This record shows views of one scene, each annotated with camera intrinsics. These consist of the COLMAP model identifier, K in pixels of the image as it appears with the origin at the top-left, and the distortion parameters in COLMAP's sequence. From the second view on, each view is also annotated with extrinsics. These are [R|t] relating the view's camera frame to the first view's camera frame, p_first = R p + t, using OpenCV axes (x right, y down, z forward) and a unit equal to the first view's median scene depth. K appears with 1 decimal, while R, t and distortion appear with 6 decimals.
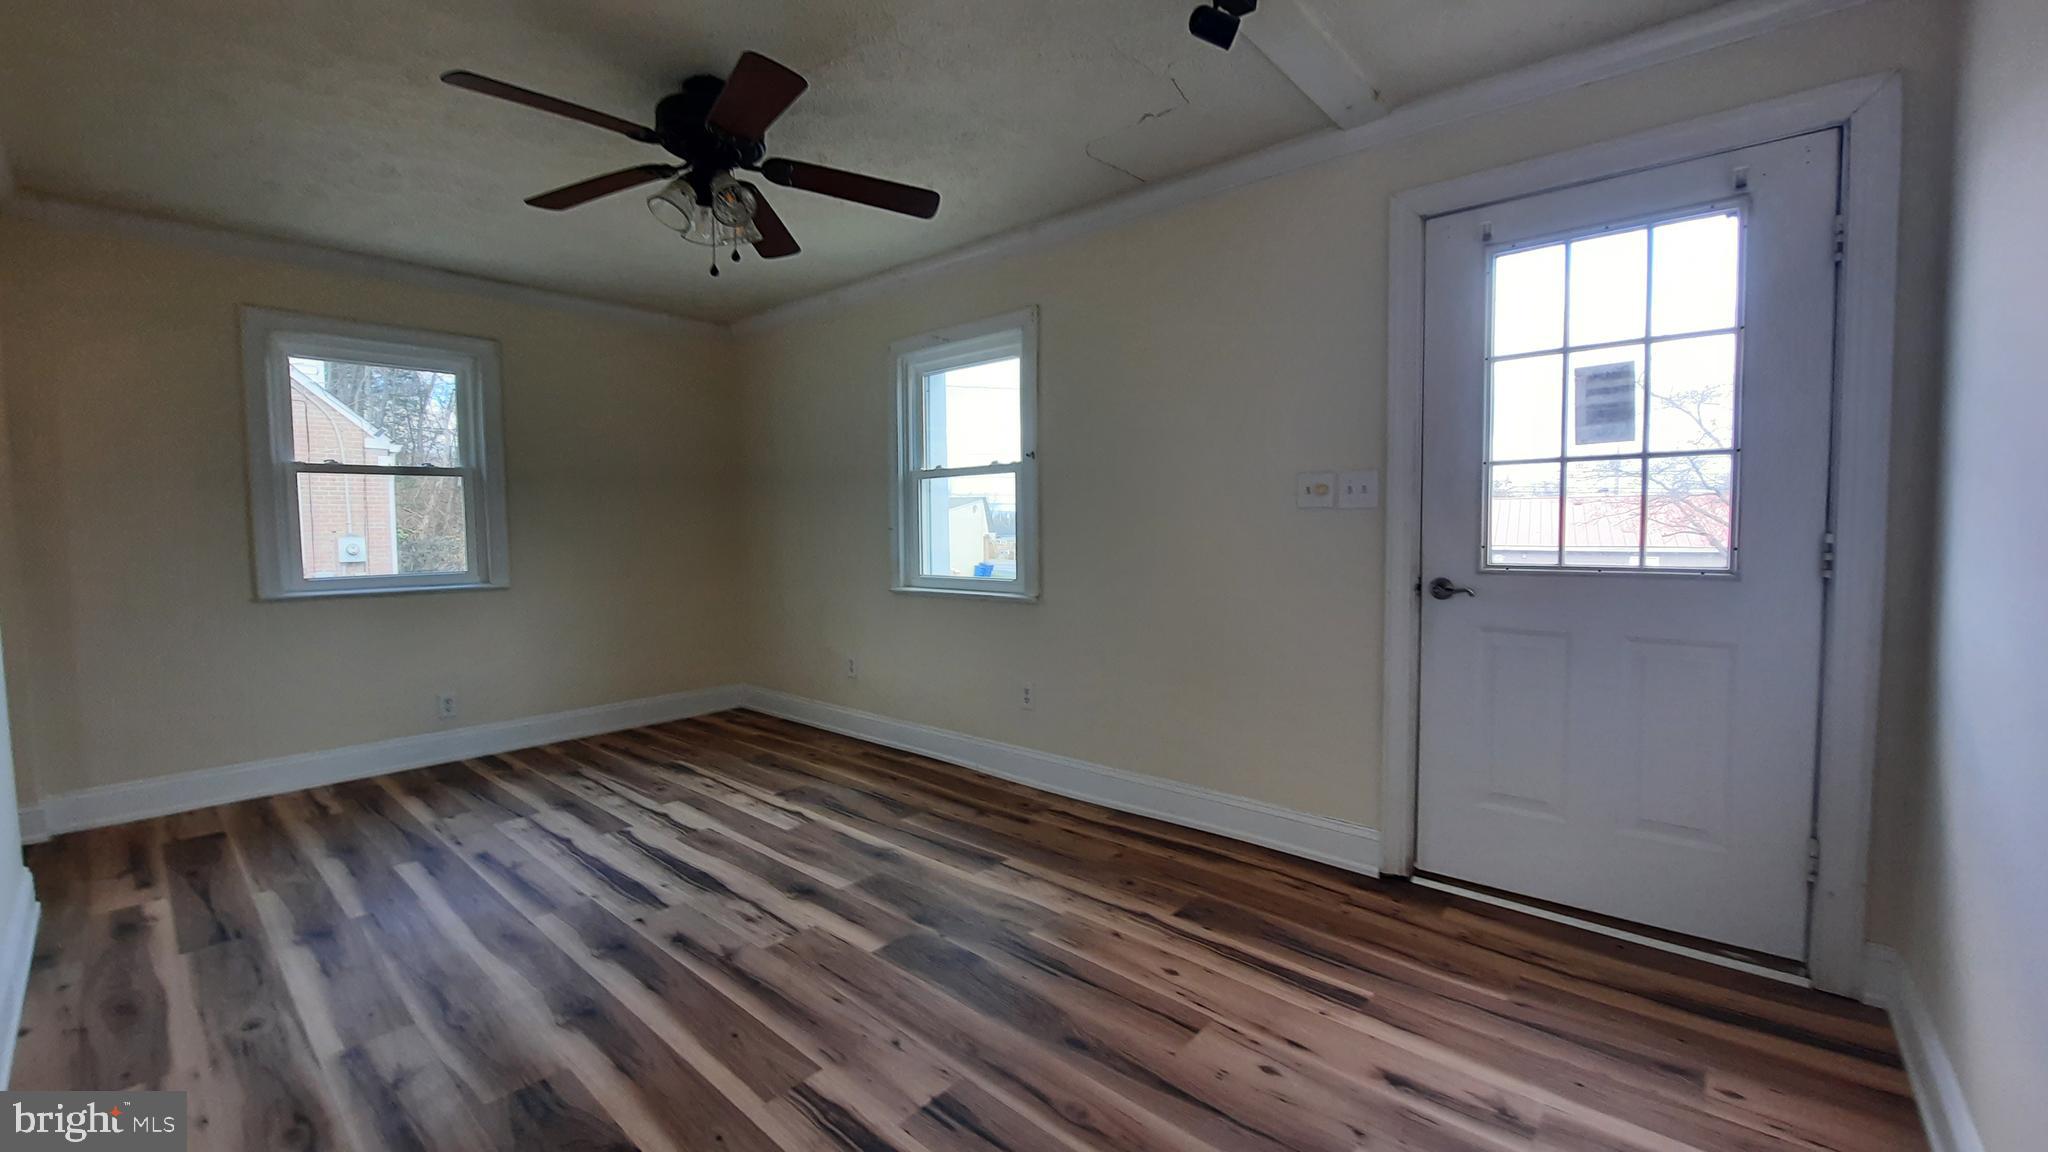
lens RADIAL K [[816.3, 0, 1029.0], [0, 816.3, 571.7], [0, 0, 1]] dist [-0.013583, -0.000194]
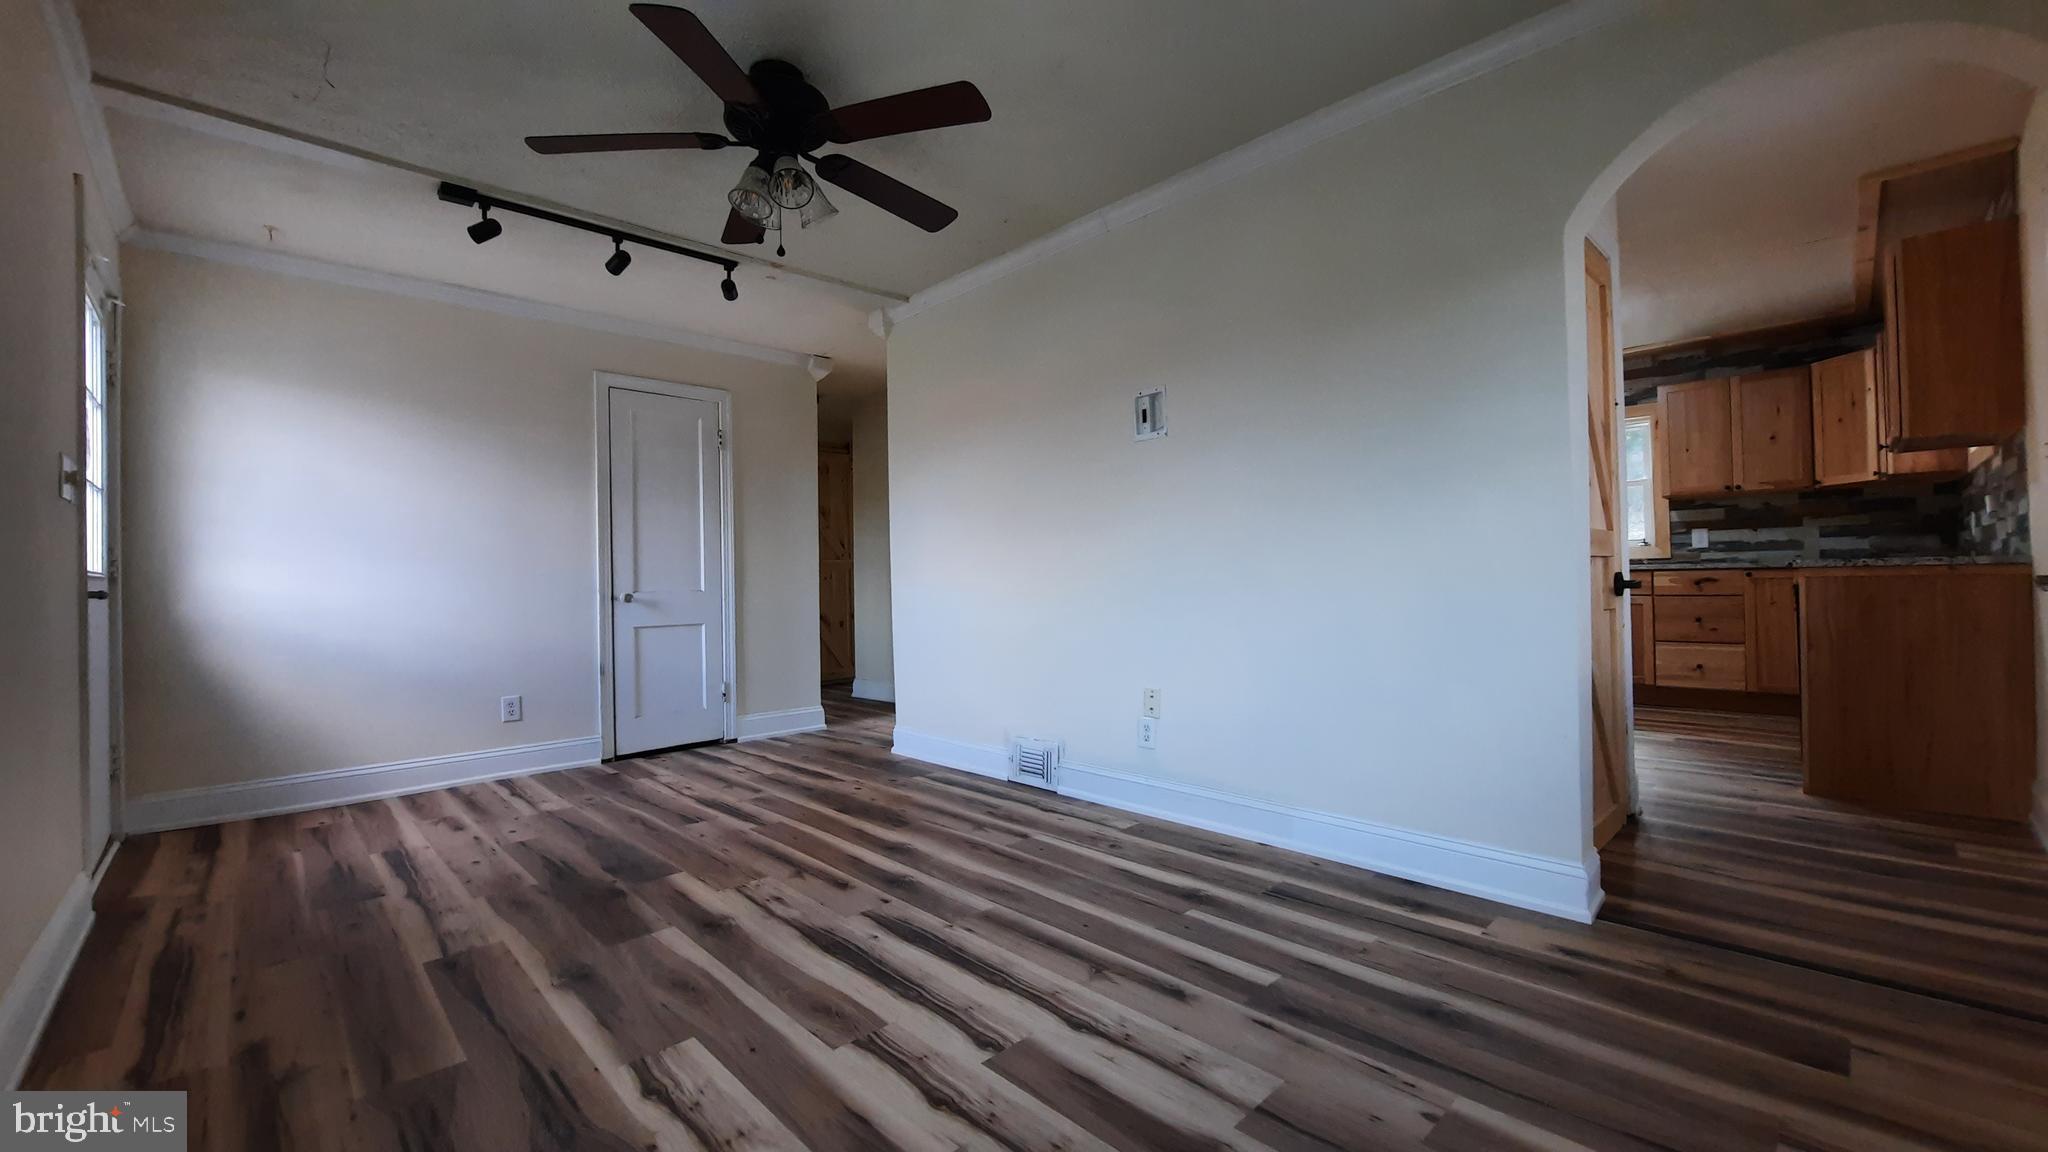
lens RADIAL K [[816.3, 0, 1019.0], [0, 816.3, 571.0], [0, 0, 1]] dist [-0.013583, -0.000194]
pose [[-0.995241, 0.029493, 0.092874, -0.708581], [0.034193, 0.998192, 0.049424, -0.016106], [-0.091248, 0.052364, -0.994450, 1.854586]]
